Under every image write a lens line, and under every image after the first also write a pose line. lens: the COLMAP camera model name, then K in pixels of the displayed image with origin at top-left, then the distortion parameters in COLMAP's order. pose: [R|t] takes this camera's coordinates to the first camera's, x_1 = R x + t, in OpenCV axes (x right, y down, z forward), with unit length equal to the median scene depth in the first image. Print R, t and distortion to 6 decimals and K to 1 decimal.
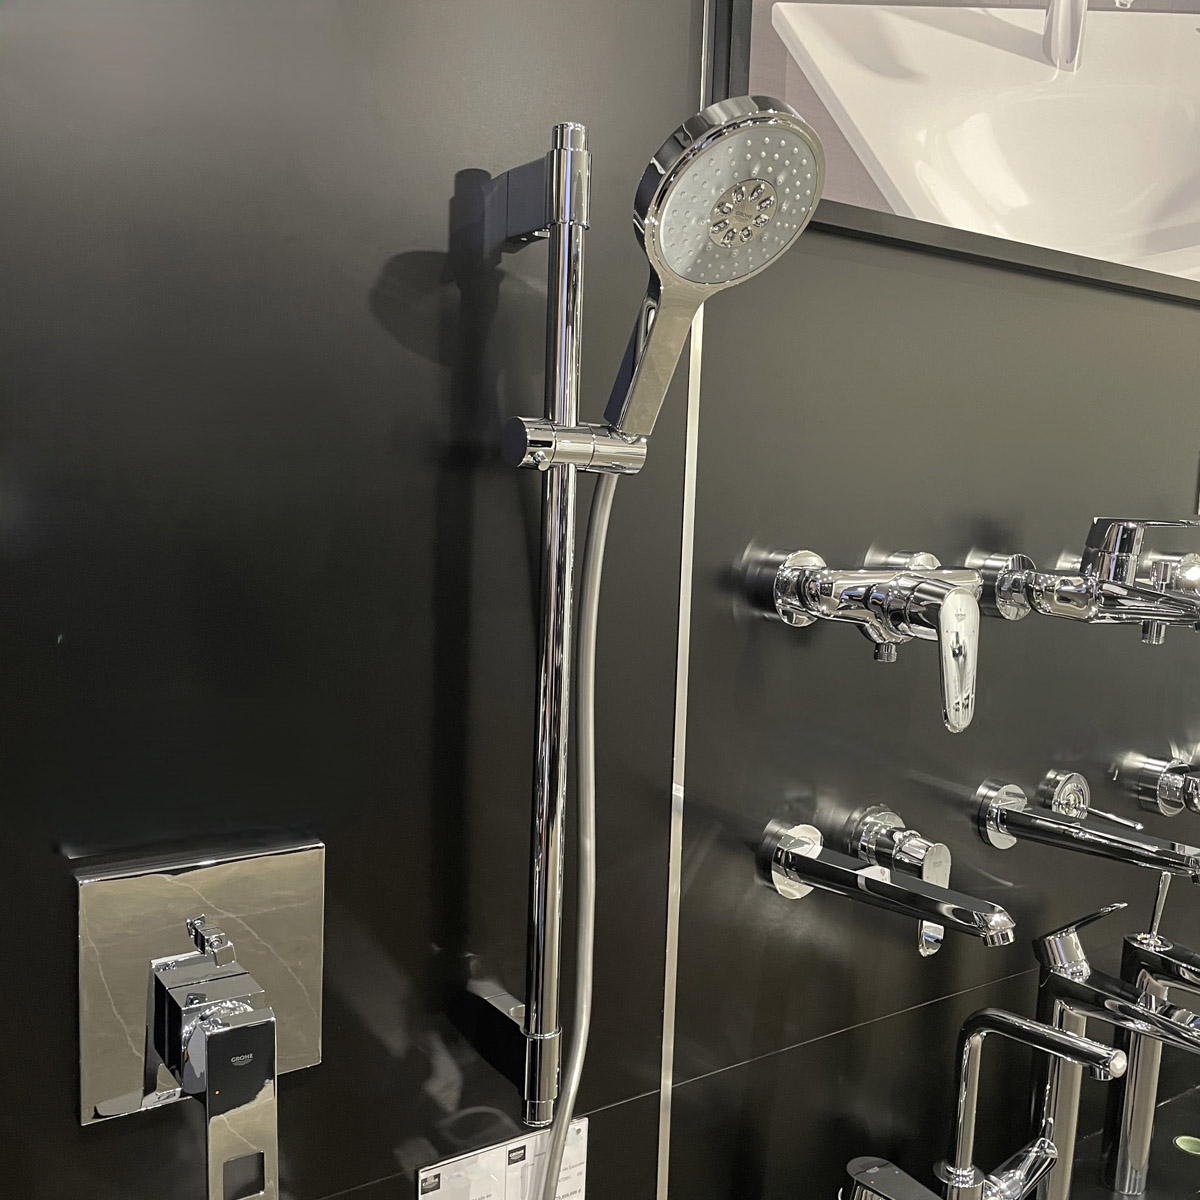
lens RADIAL K [[1200.3, 0, 600.0], [0, 1200.3, 600.0], [0, 0, 1]] dist [0.119955, -0.215760]
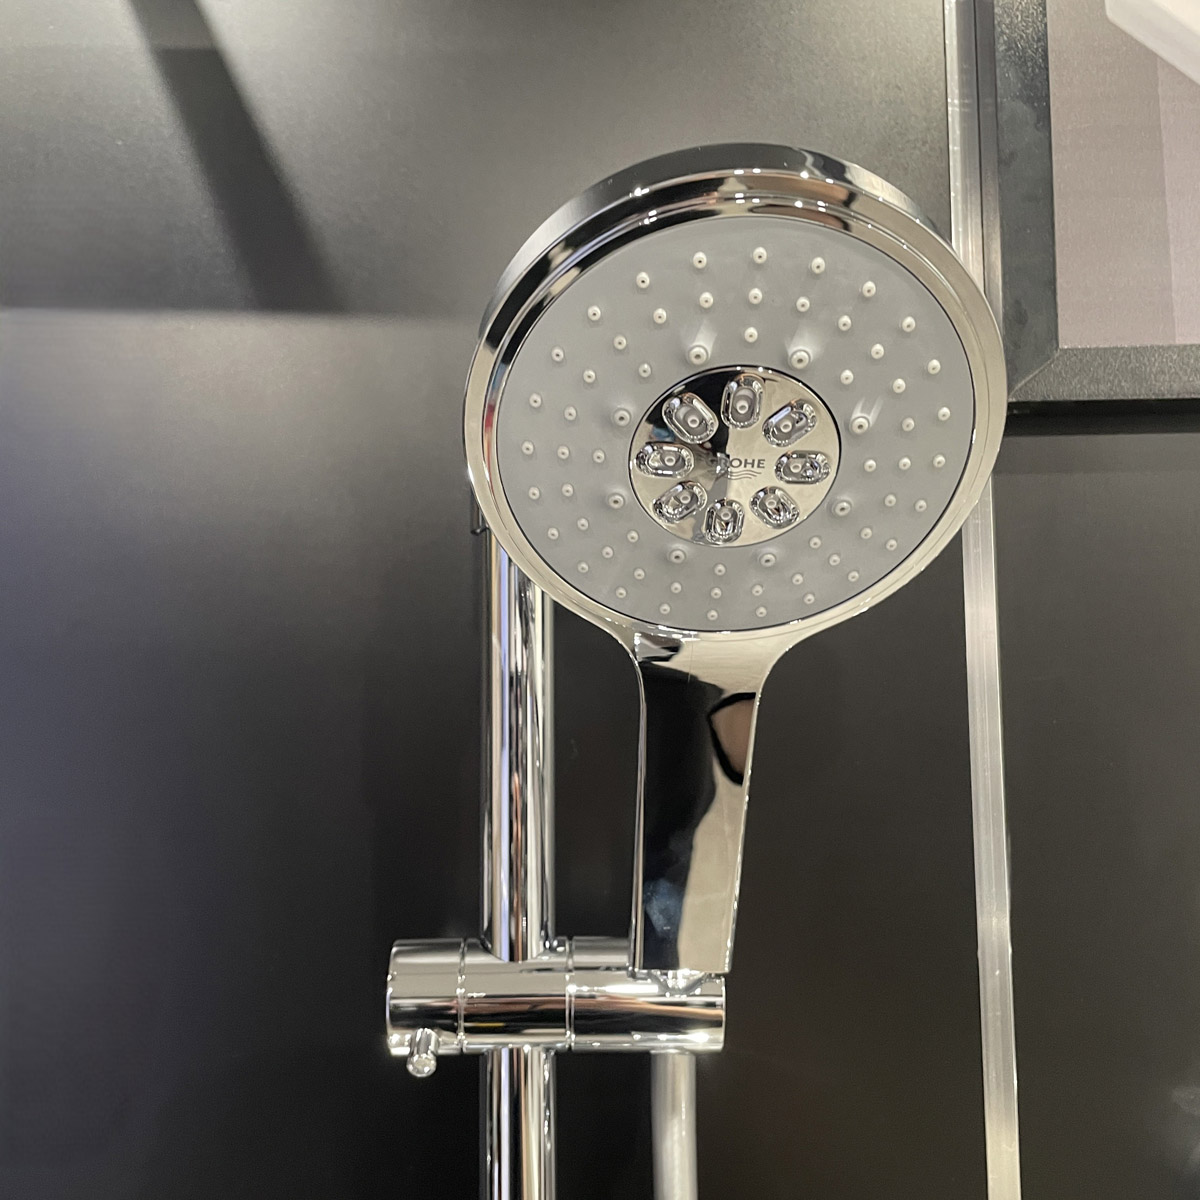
lens RADIAL K [[1168.0, 0, 600.0], [0, 1168.0, 600.0], [0, 0, 1]] dist [0.148312, -0.177939]
pose [[0.813233, -0.088493, -0.575170, 0.270107], [-0.018230, 0.984011, -0.177172, -0.201246], [0.581652, 0.154568, 0.798617, 0.661187]]
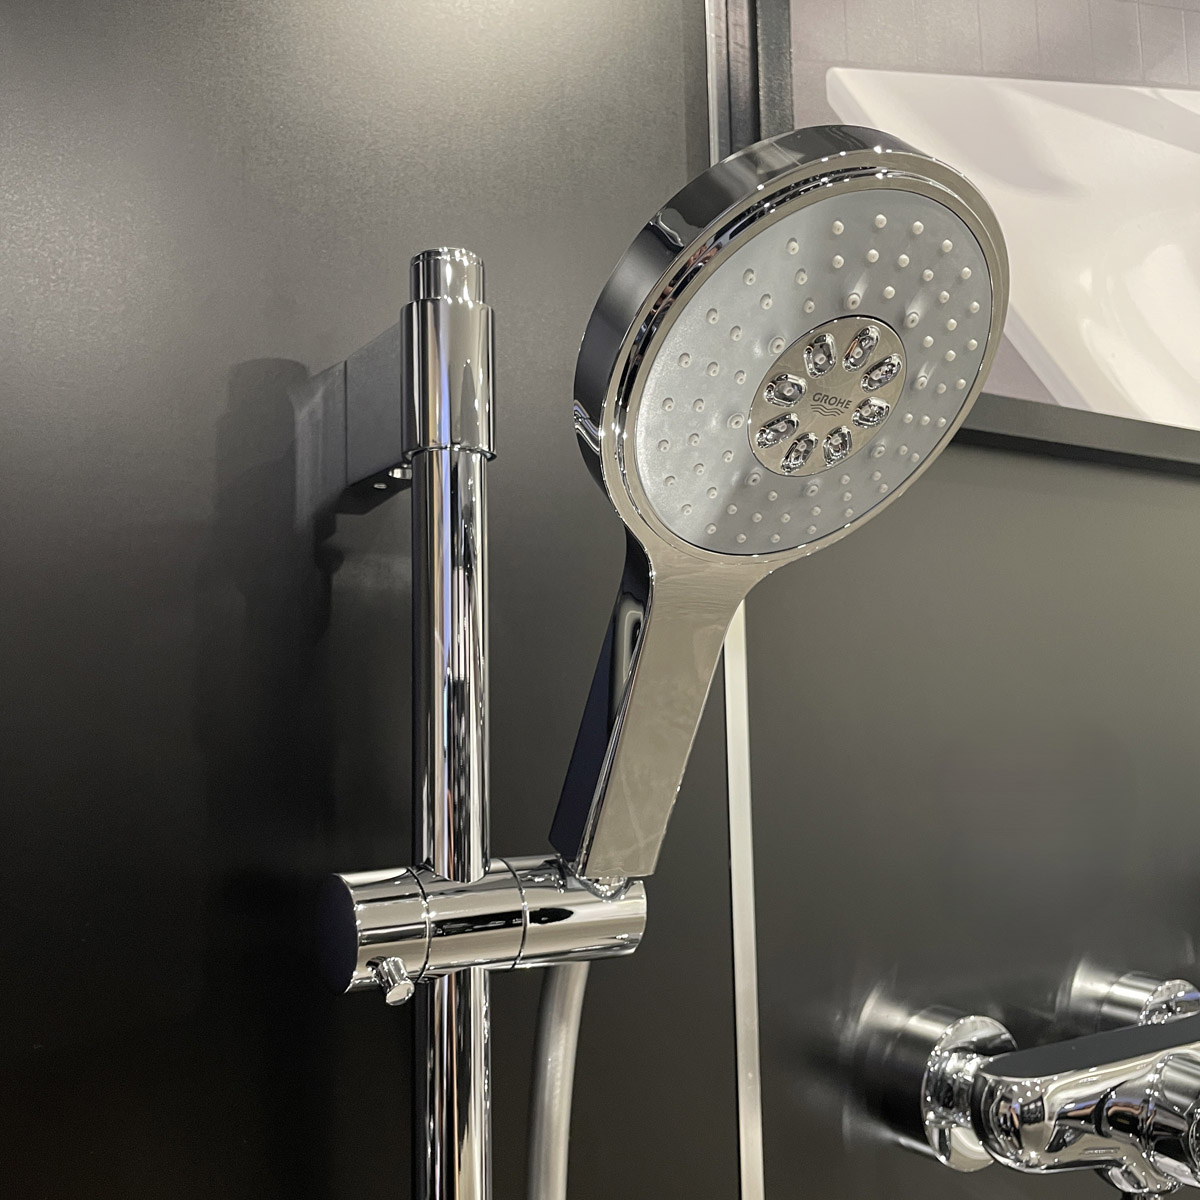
lens RADIAL K [[1200.4, 0, 555.8], [0, 1200.4, 610.2], [0, 0, 1]] dist [0.049756, 0.006761]
pose [[0.996501, -0.057006, -0.061128, 0.041236], [0.045109, 0.982473, -0.180863, -0.163143], [0.070367, 0.177473, 0.981607, 0.557566]]
